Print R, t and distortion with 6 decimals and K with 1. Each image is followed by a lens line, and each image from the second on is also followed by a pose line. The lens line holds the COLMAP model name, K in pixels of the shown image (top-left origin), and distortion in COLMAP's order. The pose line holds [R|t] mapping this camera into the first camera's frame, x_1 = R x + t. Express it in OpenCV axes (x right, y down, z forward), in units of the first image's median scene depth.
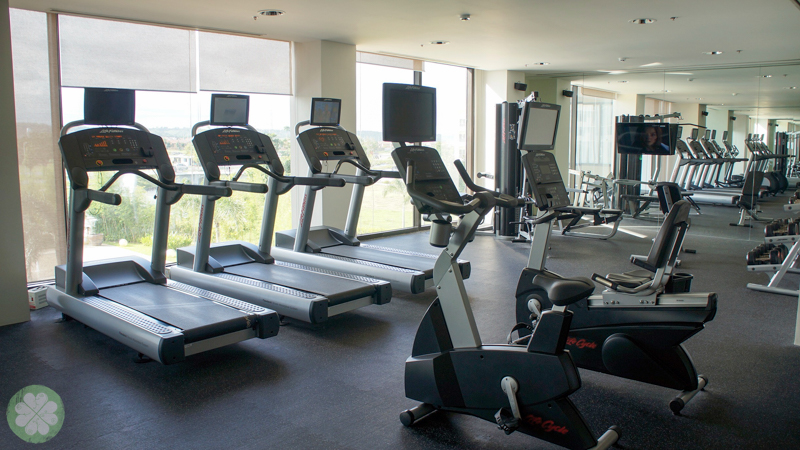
lens RADIAL K [[637.7, 0, 400.0], [0, 637.7, 225.0], [0, 0, 1]] dist [-0.096774, 0.002539]
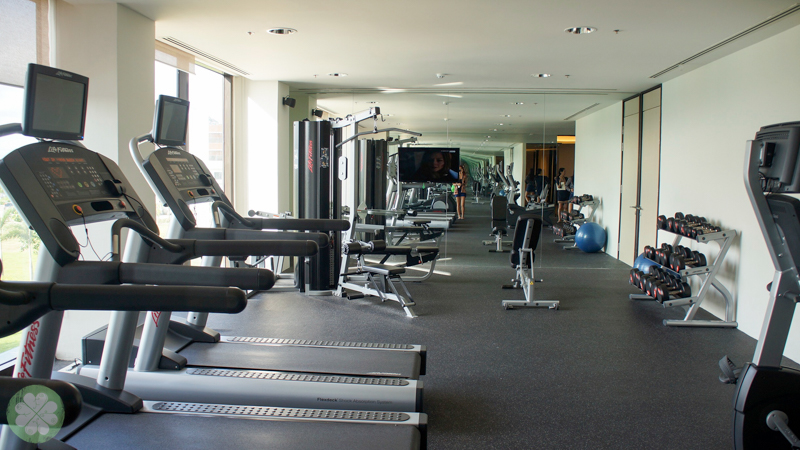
lens RADIAL K [[637.7, 0, 400.0], [0, 637.7, 225.0], [0, 0, 1]] dist [-0.096774, 0.002539]
pose [[0.803843, -0.050404, 0.592702, -0.236775], [0.074241, 0.997114, -0.015894, -0.047998], [-0.590190, 0.056779, 0.805265, 0.341593]]
